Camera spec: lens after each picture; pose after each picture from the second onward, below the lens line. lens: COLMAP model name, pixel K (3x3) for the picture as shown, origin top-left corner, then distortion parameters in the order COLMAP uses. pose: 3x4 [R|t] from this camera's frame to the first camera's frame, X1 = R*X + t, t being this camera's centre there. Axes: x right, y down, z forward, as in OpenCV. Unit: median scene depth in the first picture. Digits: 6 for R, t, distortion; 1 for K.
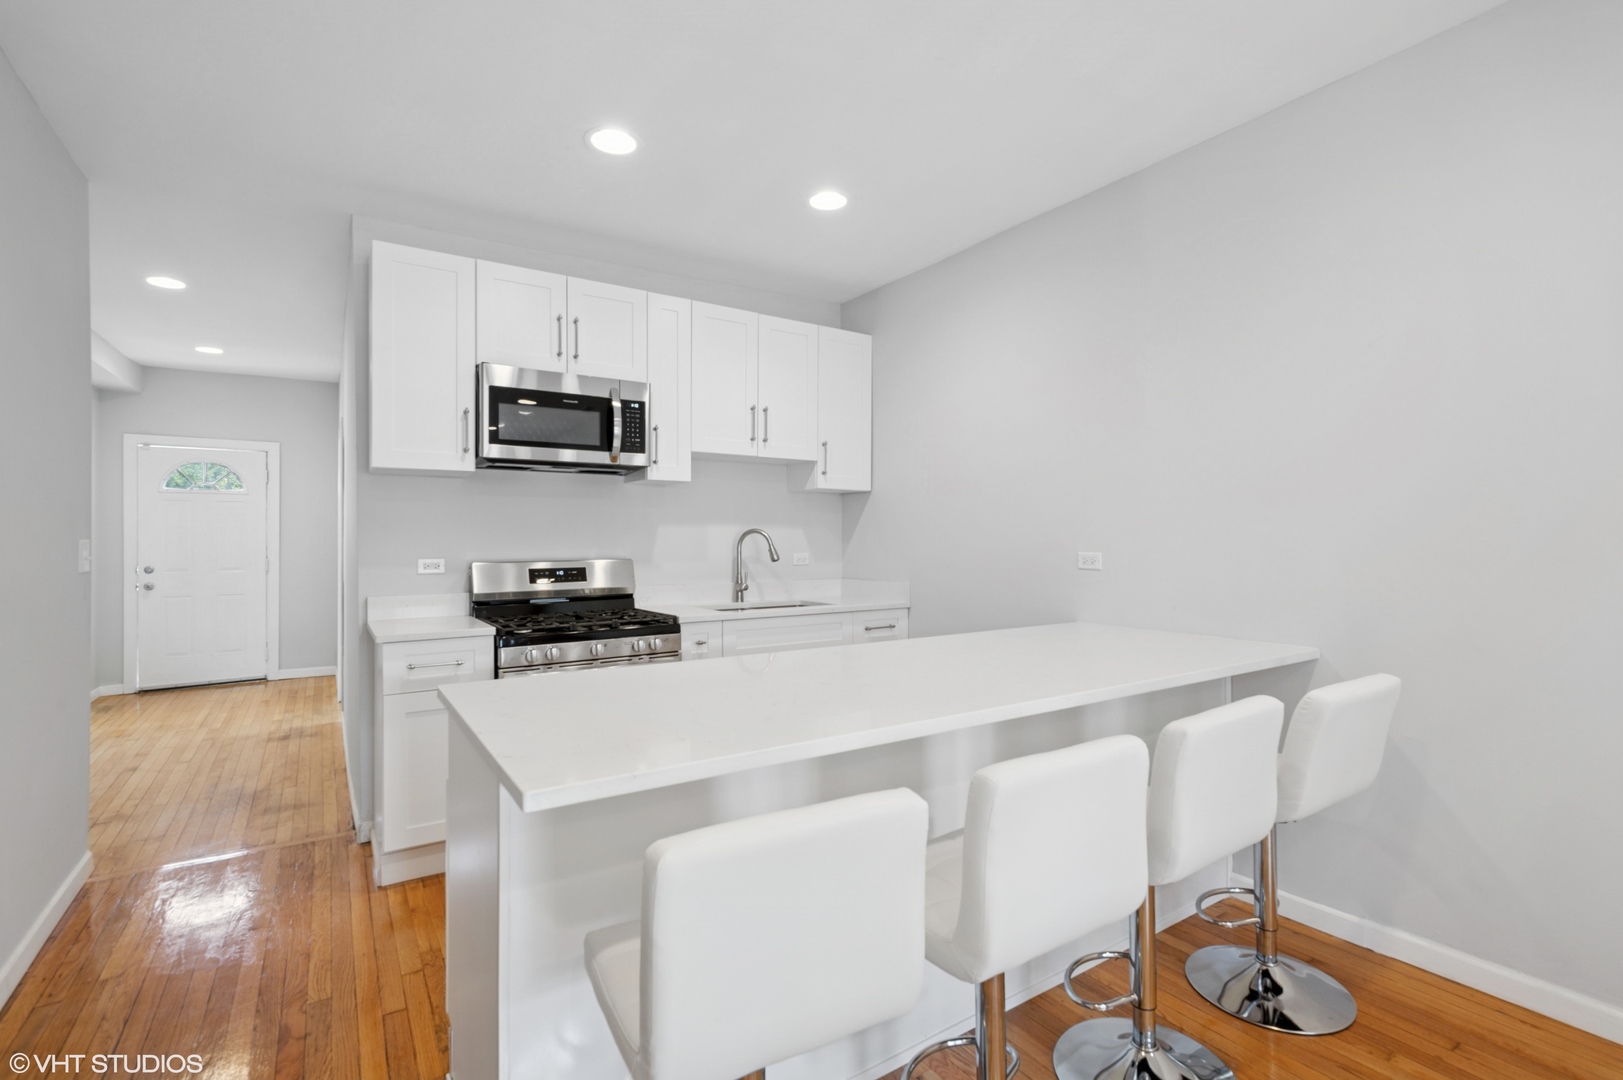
lens RADIAL K [[743.0, 0, 813.8], [0, 743.0, 538.3], [0, 0, 1]] dist [0.002008, 0.000034]
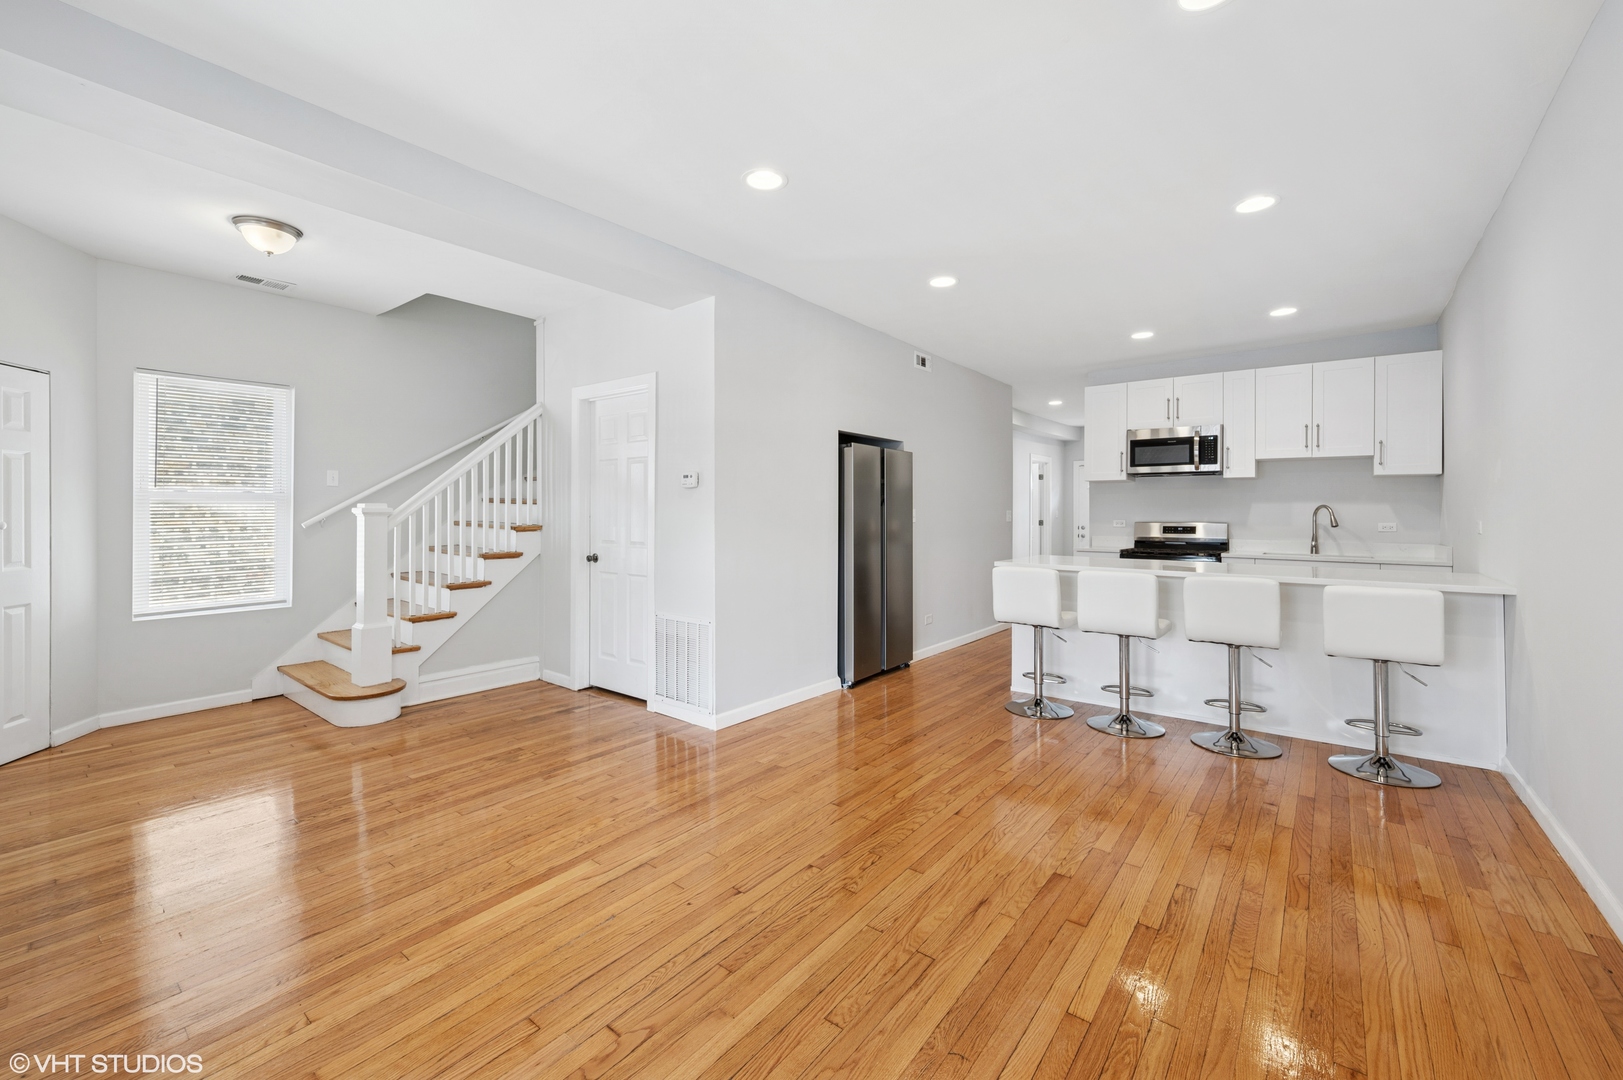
lens RADIAL K [[646.9, 0, 803.9], [0, 646.9, 510.2], [0, 0, 1]] dist [-0.000989, -0.000550]
pose [[0.298388, -0.005228, -0.954430, 0.881223], [-0.015101, 0.999834, -0.010197, 0.027421], [0.954325, 0.017456, 0.298259, -0.381959]]
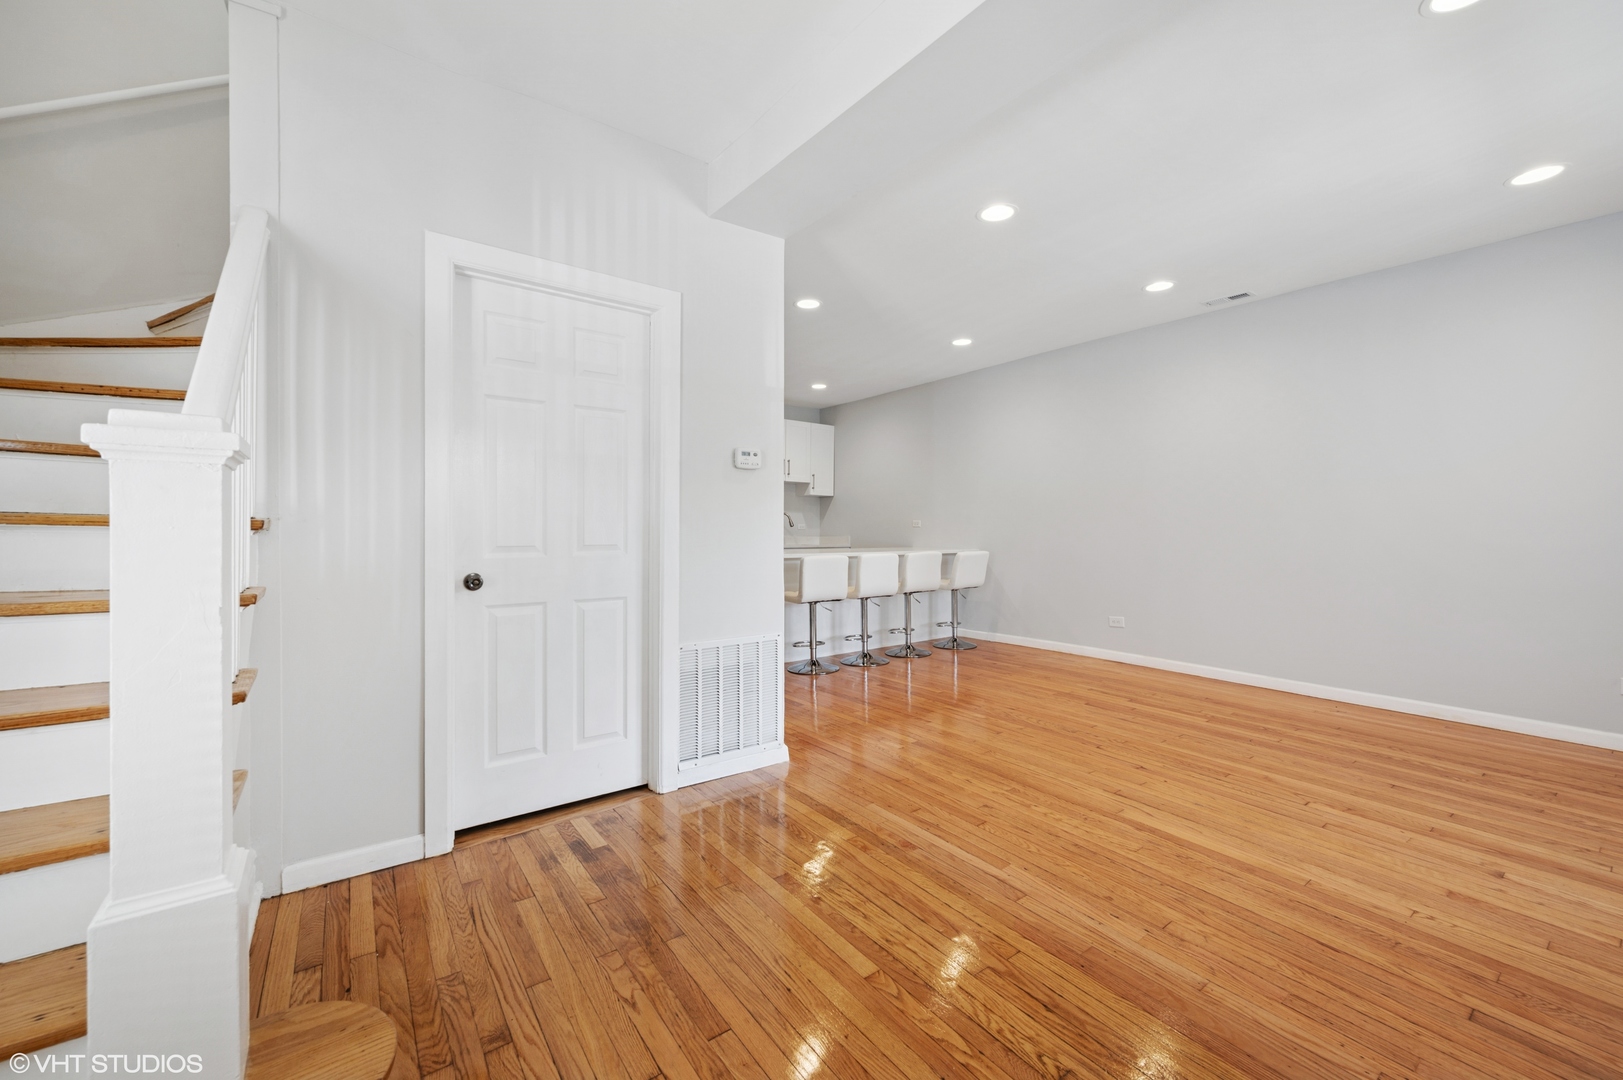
lens RADIAL K [[646.9, 0, 807.0], [0, 646.9, 538.7], [0, 0, 1]] dist [-0.000989, -0.000550]
pose [[0.999347, 0.001502, 0.036091, -0.079481], [-0.001552, 0.999998, 0.001354, 0.067349], [-0.036088, -0.001410, 0.999348, -1.024125]]
